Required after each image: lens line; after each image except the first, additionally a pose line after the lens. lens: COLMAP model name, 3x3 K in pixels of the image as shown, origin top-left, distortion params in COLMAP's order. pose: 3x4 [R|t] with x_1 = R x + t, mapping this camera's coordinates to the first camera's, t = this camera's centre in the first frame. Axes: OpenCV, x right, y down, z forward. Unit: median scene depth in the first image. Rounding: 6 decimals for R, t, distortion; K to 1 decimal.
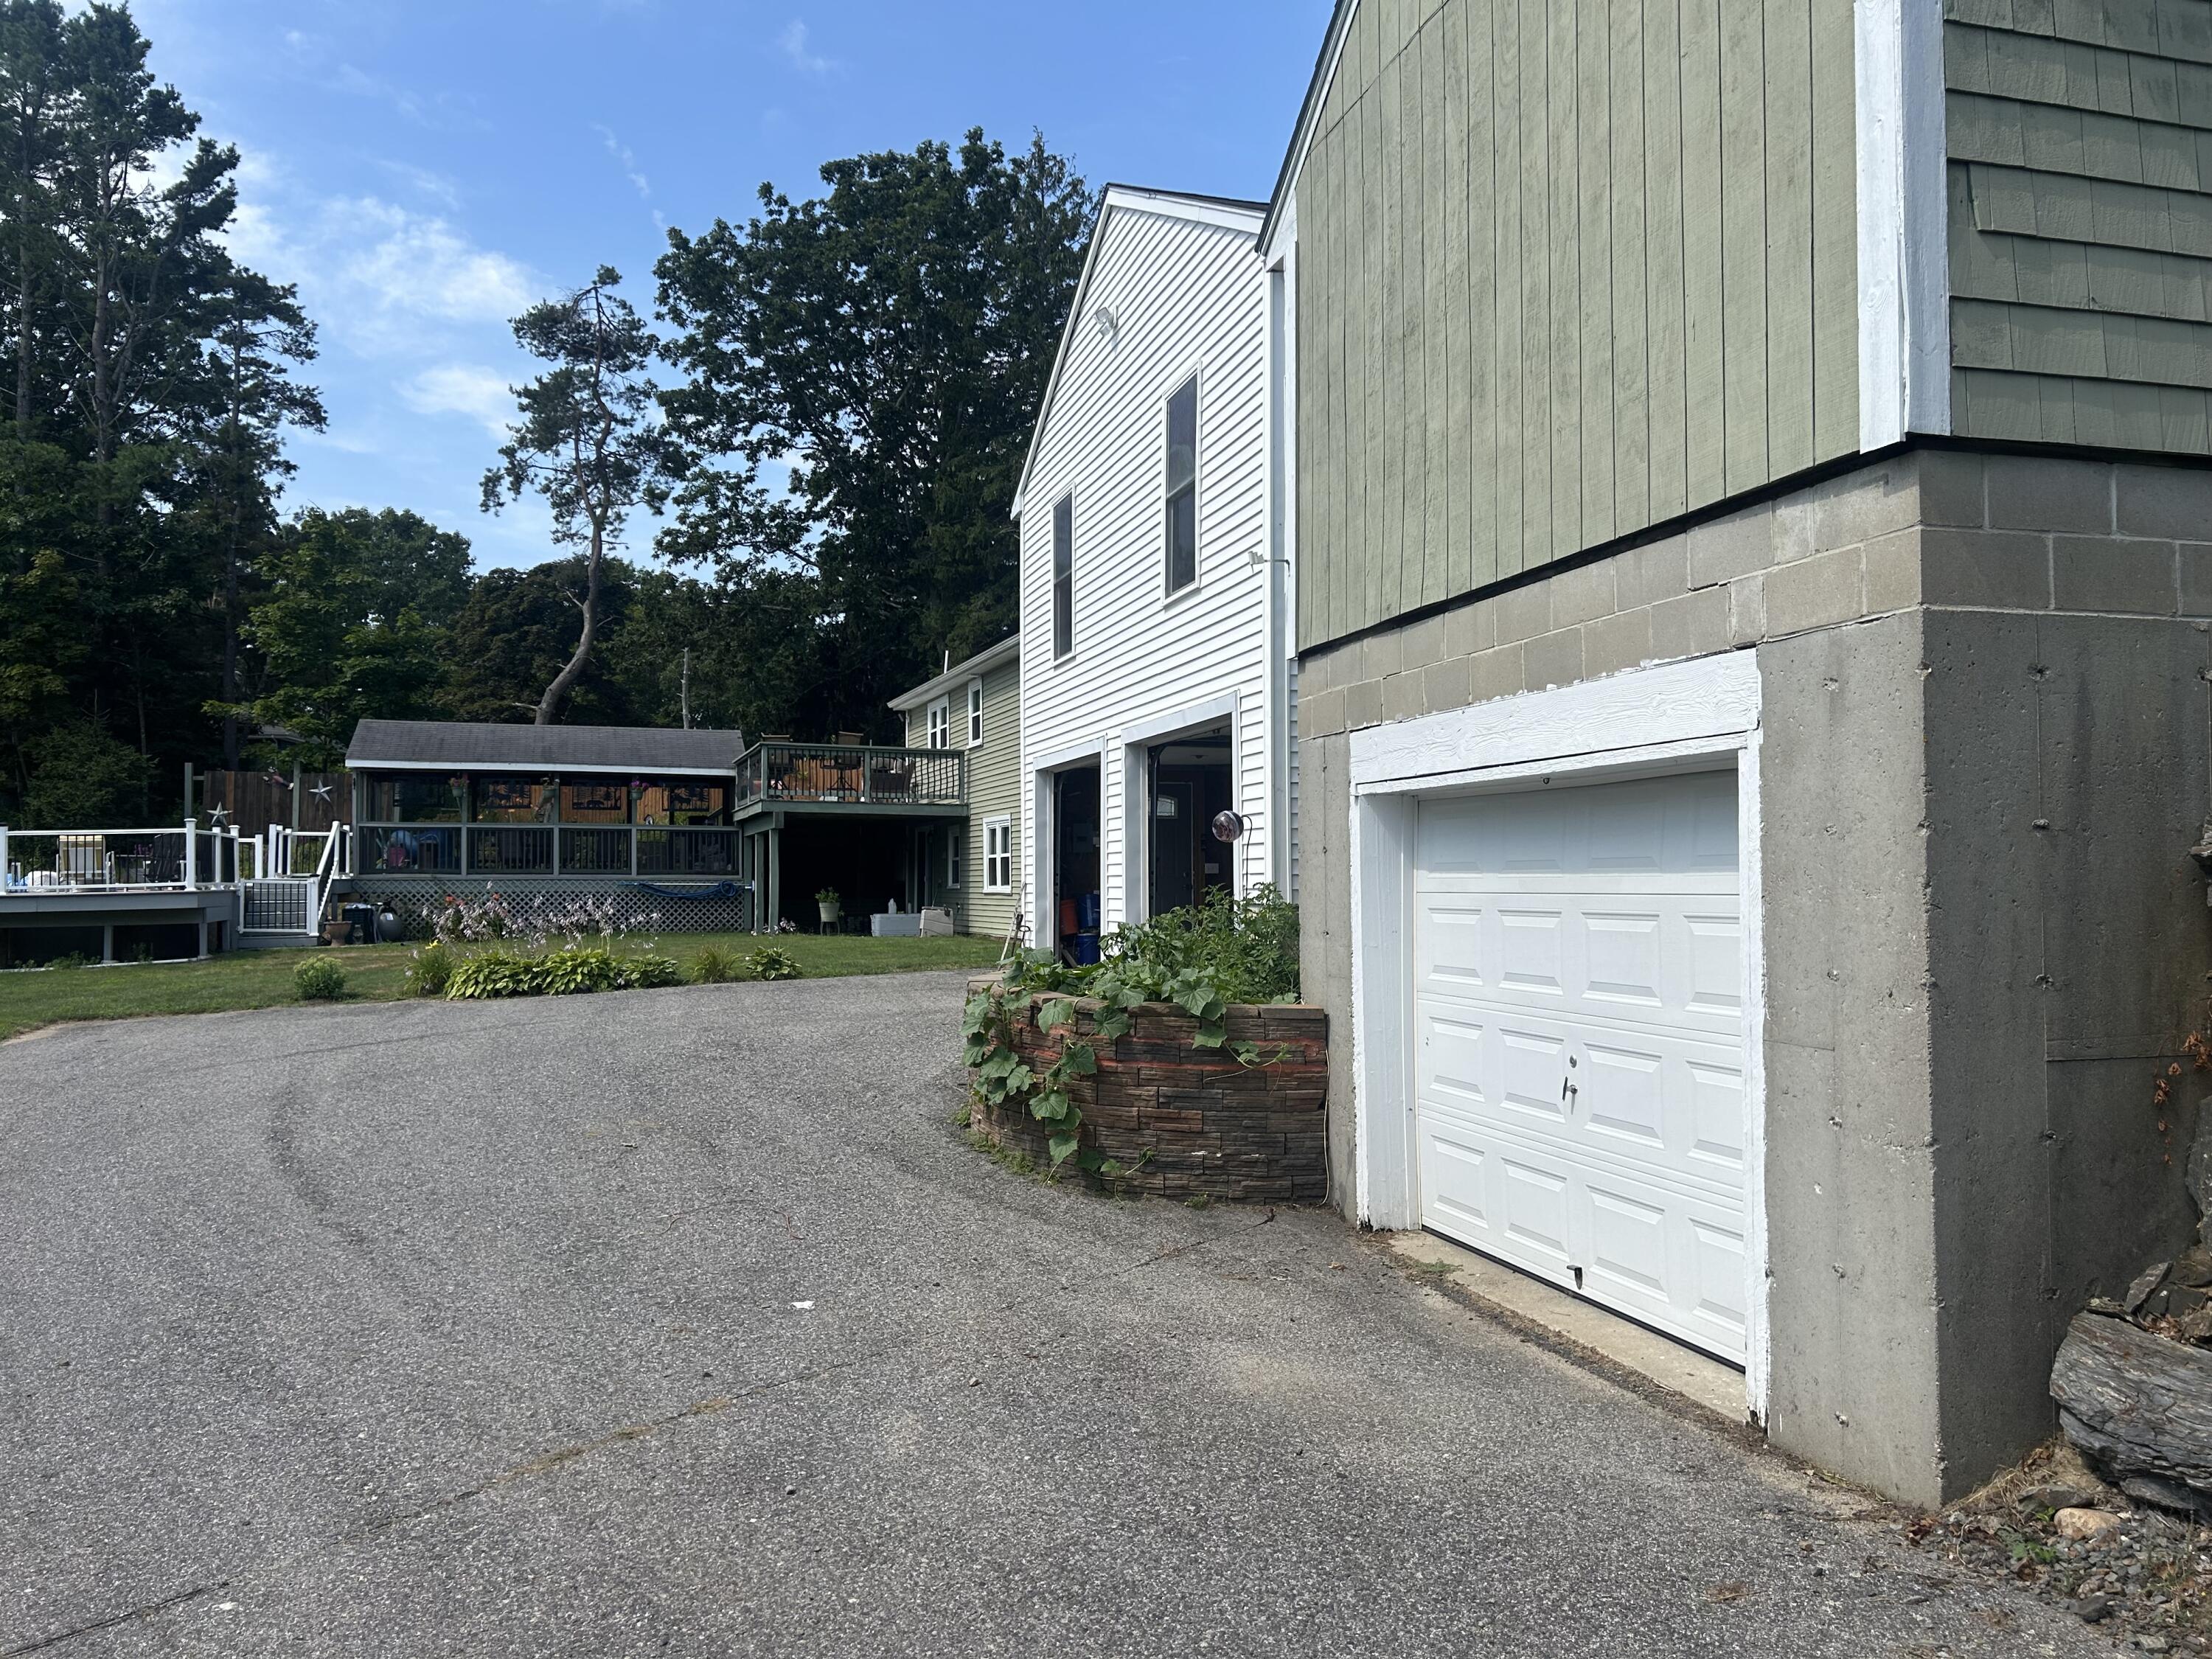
lens RADIAL K [[1661.9, 0, 1082.2], [0, 1661.9, 845.3], [0, 0, 1]] dist [0.067963, -0.070816]
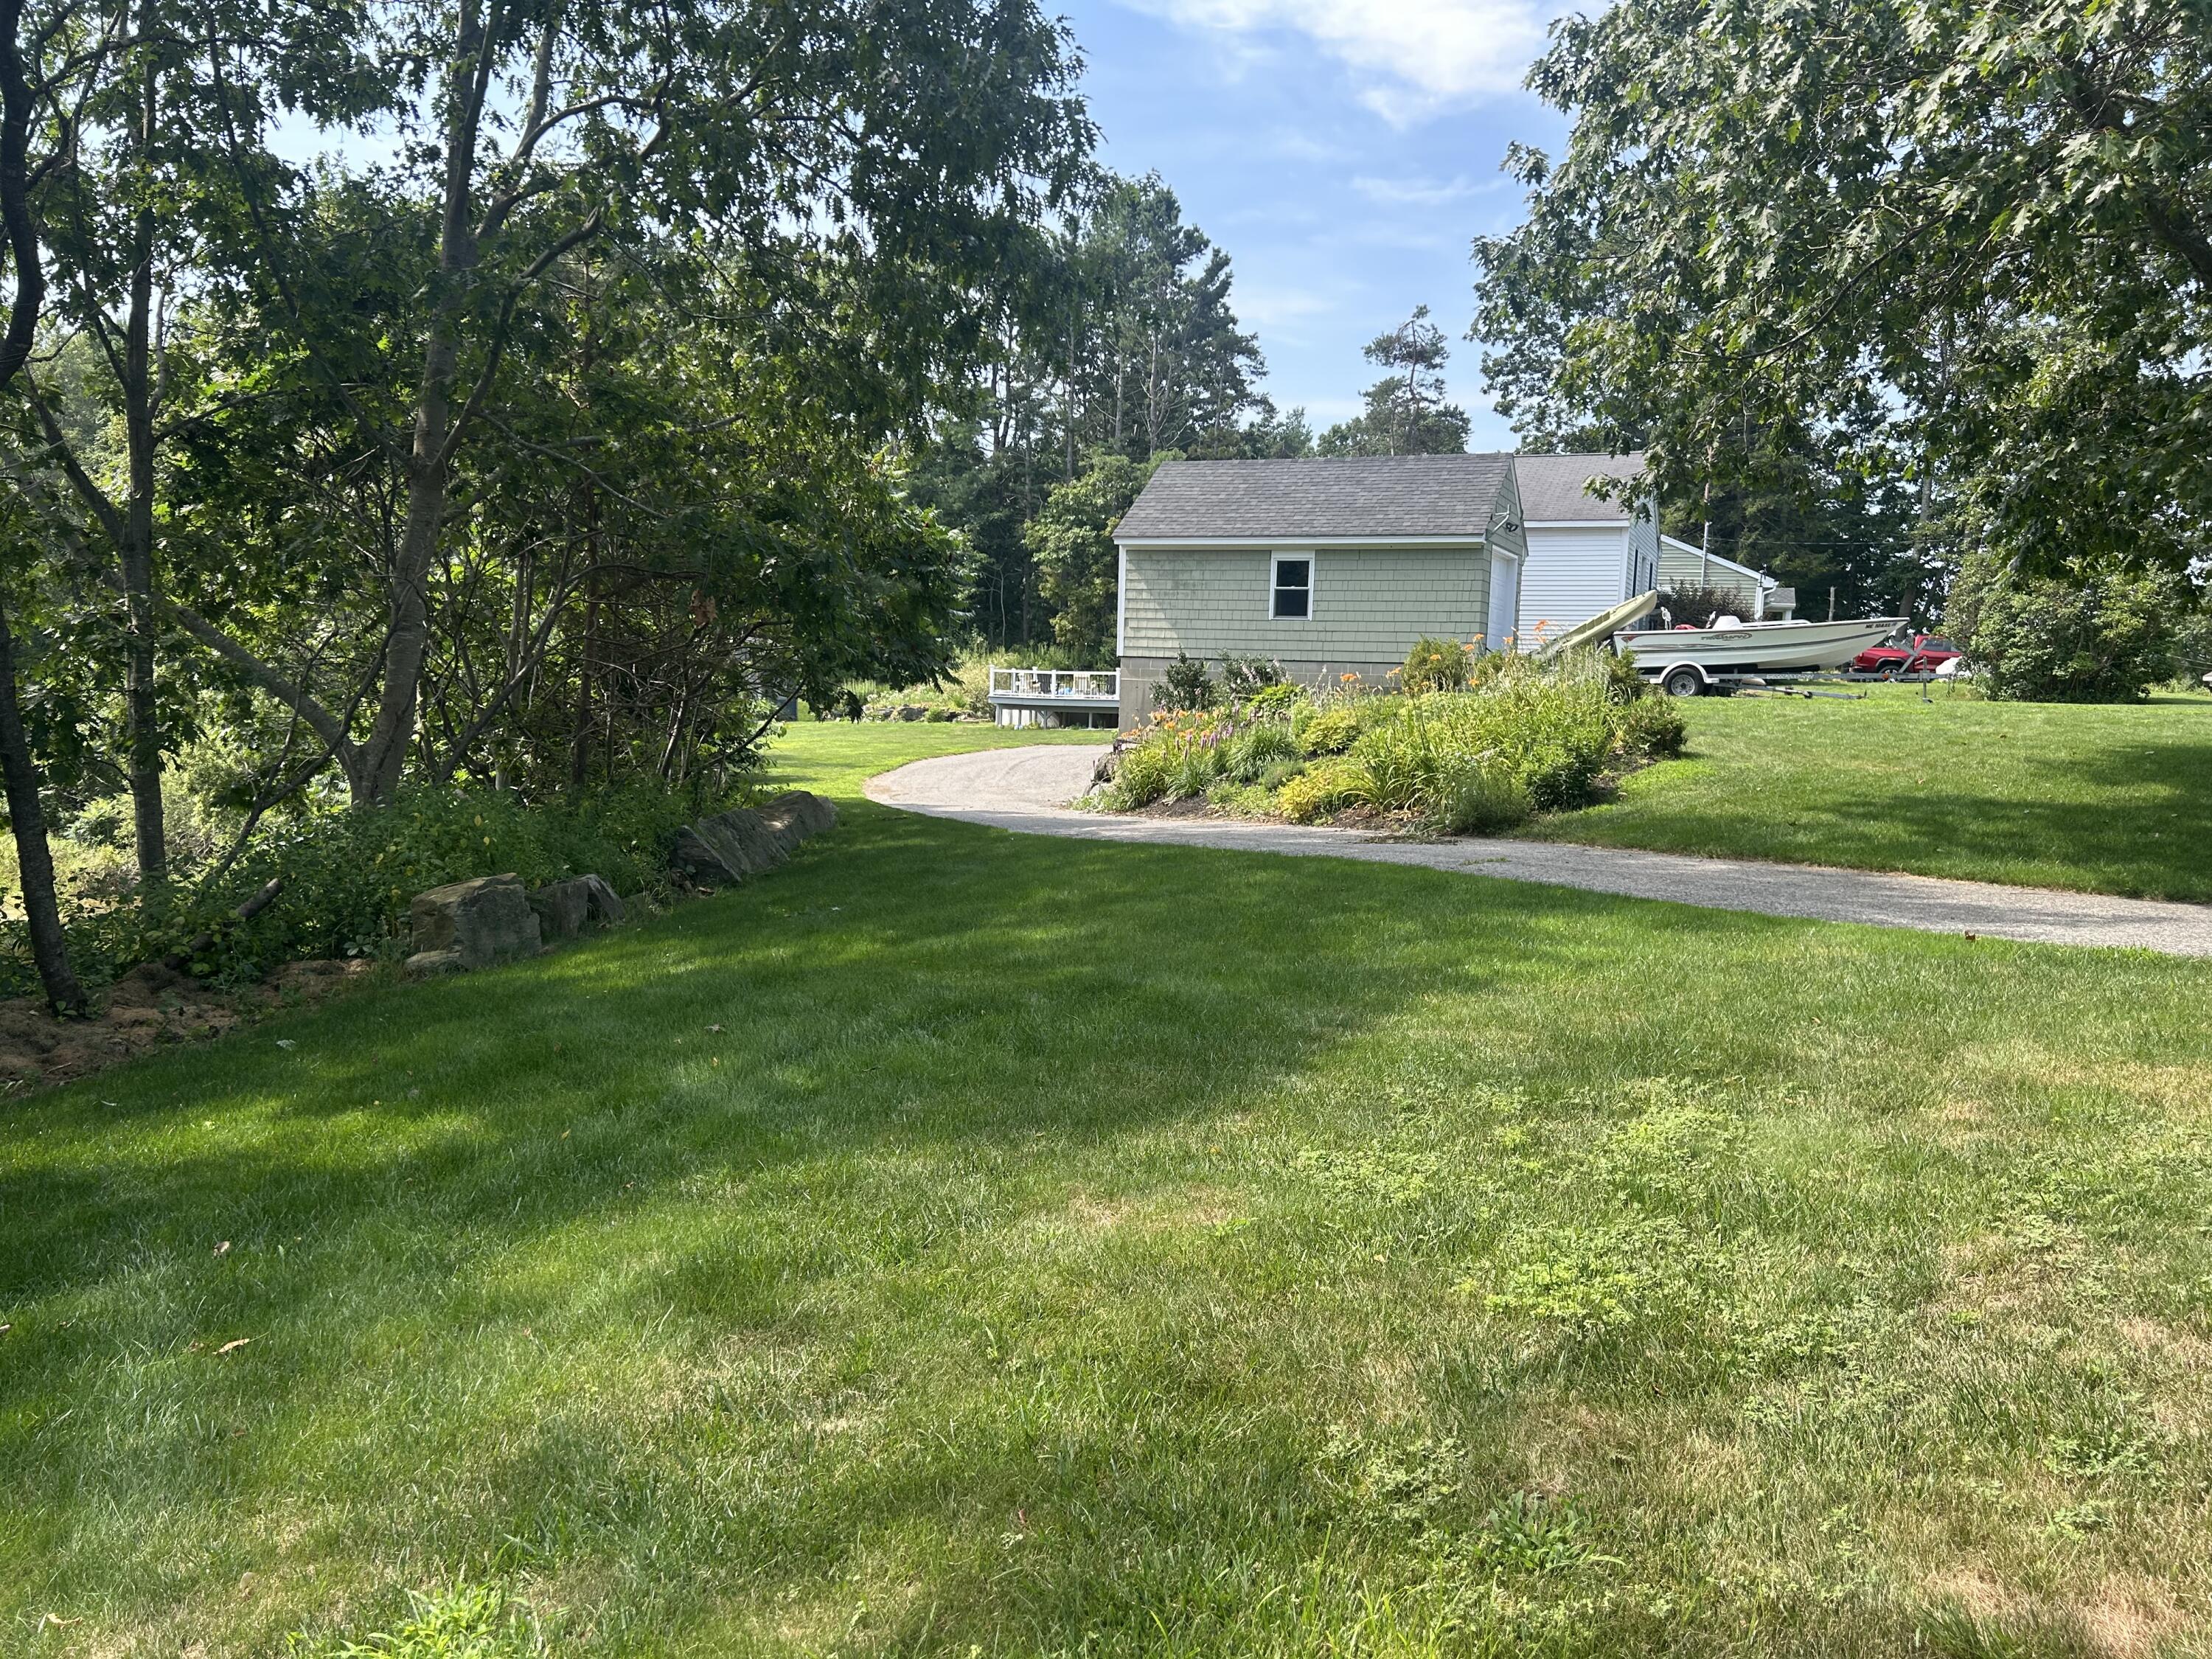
lens RADIAL K [[1674.3, 0, 1101.8], [0, 1674.3, 828.7], [0, 0, 1]] dist [0.068321, -0.076349]
pose [[0.798306, 0.084282, -0.596325, 0.544942], [-0.021957, 0.993574, 0.111034, -0.033676], [0.601851, -0.075546, 0.795027, -0.553929]]
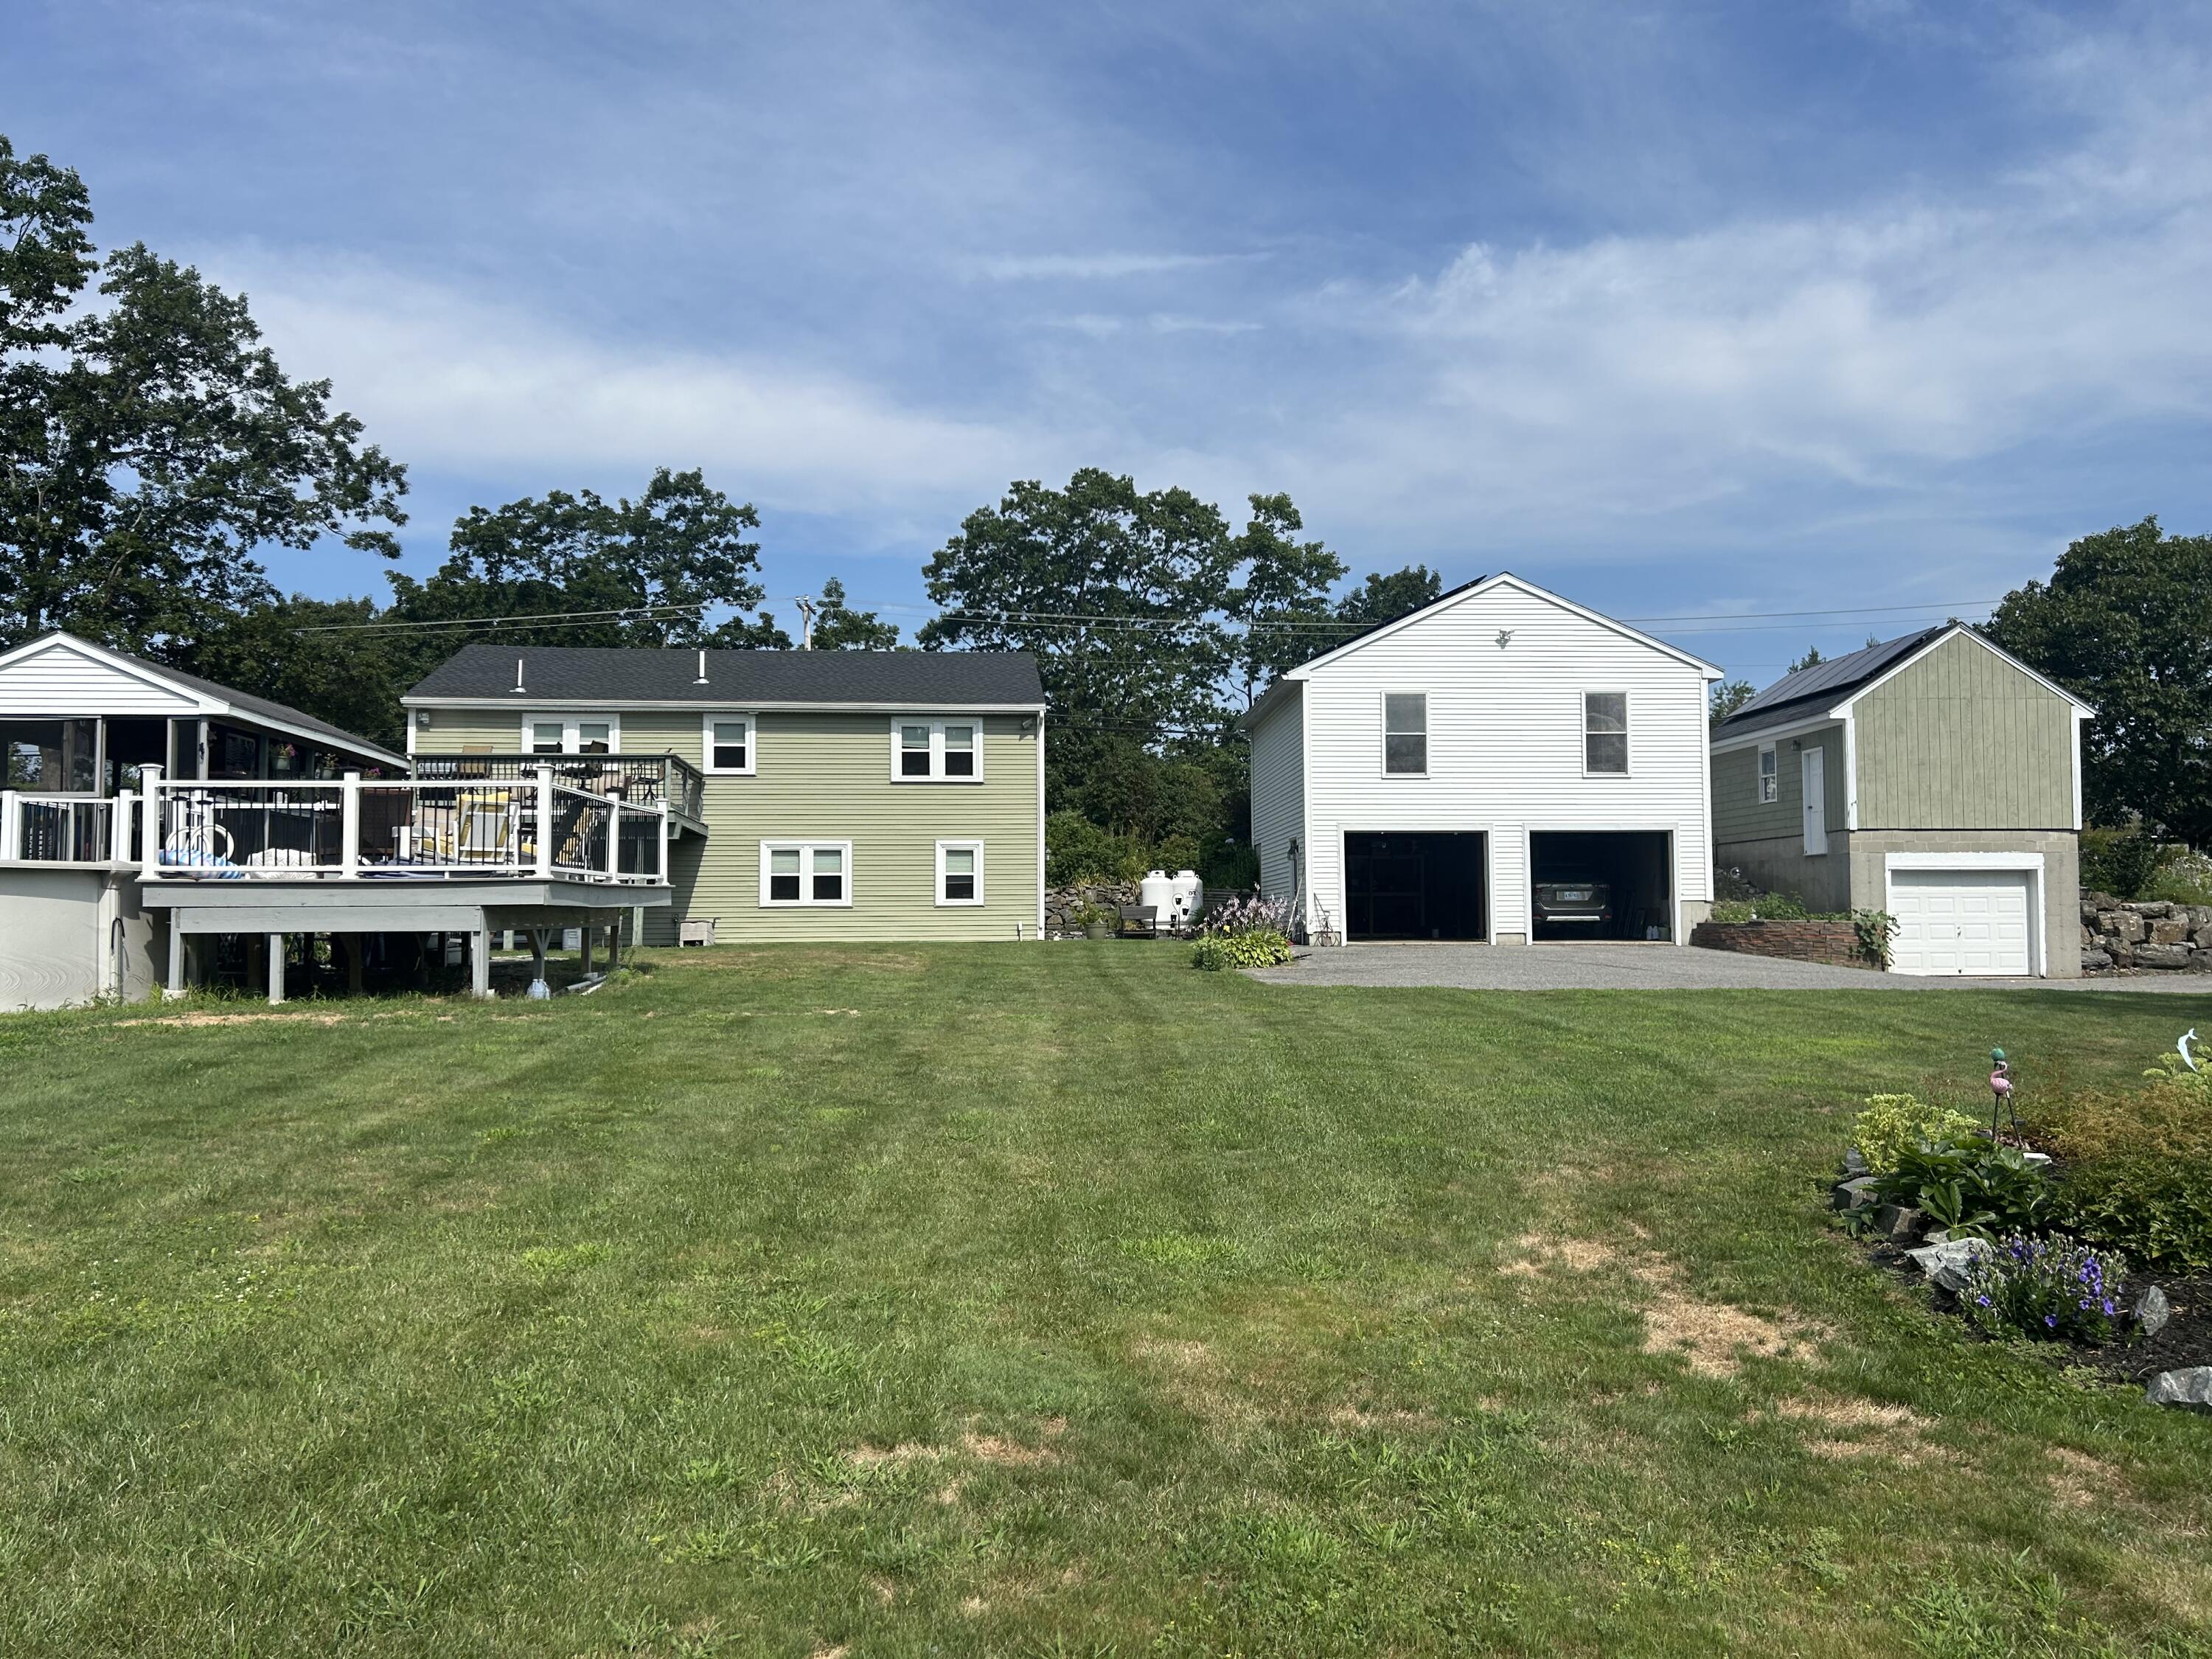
lens RADIAL K [[1669.2, 0, 1093.1], [0, 1669.2, 849.8], [0, 0, 1]] dist [0.064948, -0.072366]
pose [[0.217693, 0.049252, 0.974774, -0.843629], [-0.017948, 0.998759, -0.046456, 0.029306], [-0.975852, -0.007383, 0.218307, 0.399229]]
